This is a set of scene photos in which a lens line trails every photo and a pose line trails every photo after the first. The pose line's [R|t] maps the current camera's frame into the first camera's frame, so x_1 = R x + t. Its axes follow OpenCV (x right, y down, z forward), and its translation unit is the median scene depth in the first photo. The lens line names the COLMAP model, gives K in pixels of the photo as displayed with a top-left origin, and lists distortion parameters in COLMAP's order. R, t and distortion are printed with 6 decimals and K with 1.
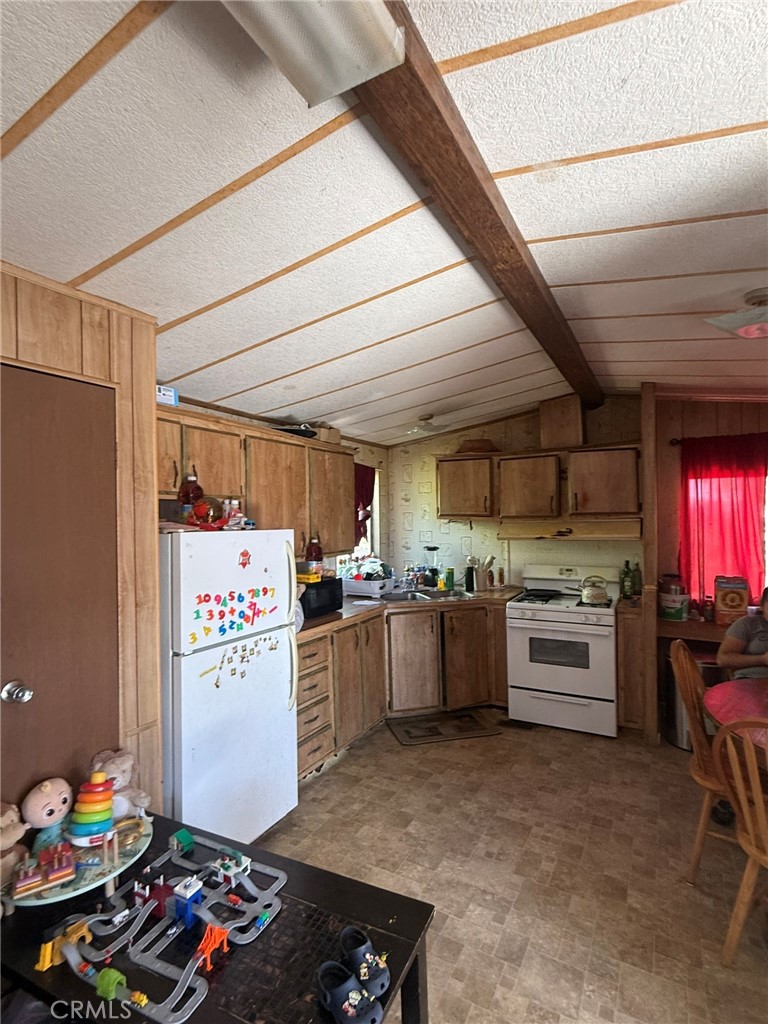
lens RADIAL K [[511.7, 0, 384.6], [0, 511.7, 511.6], [0, 0, 1]] dist [-0.003671, 0.000773]
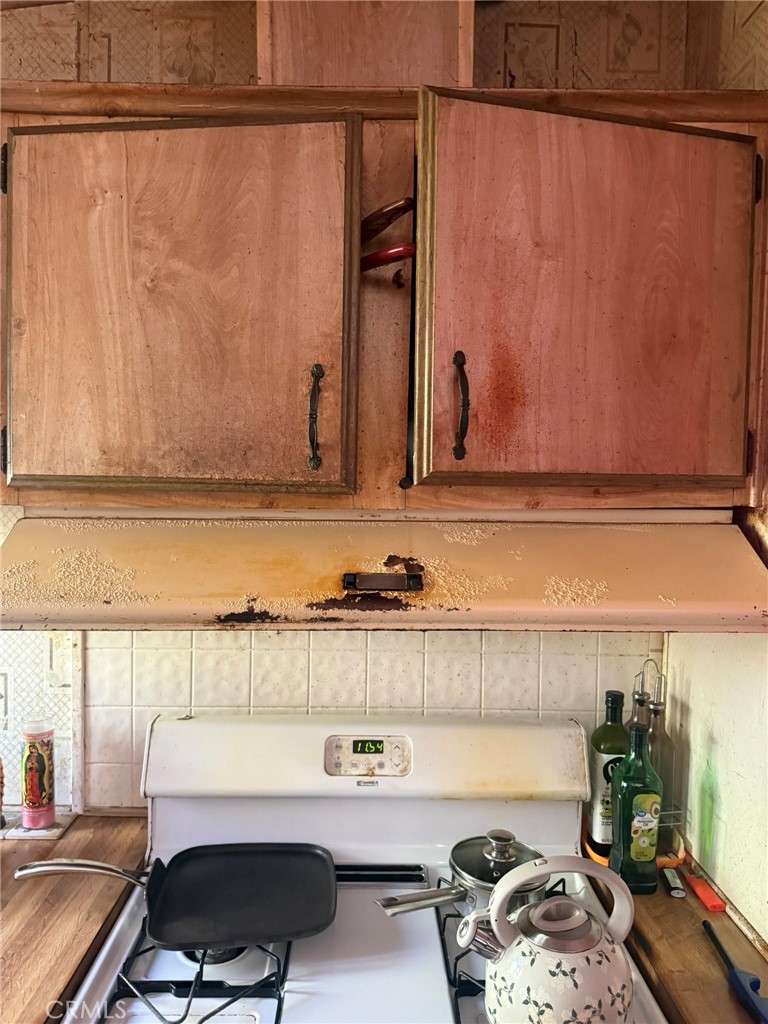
lens RADIAL K [[728.1, 0, 383.7], [0, 728.1, 511.0], [0, 0, 1]] dist [0.044096, -0.001648]
pose [[0.869456, 0.010806, 0.493892, 0.228156], [-0.035733, 0.998518, 0.041057, 0.006282], [-0.492716, -0.053346, 0.868554, 0.778844]]
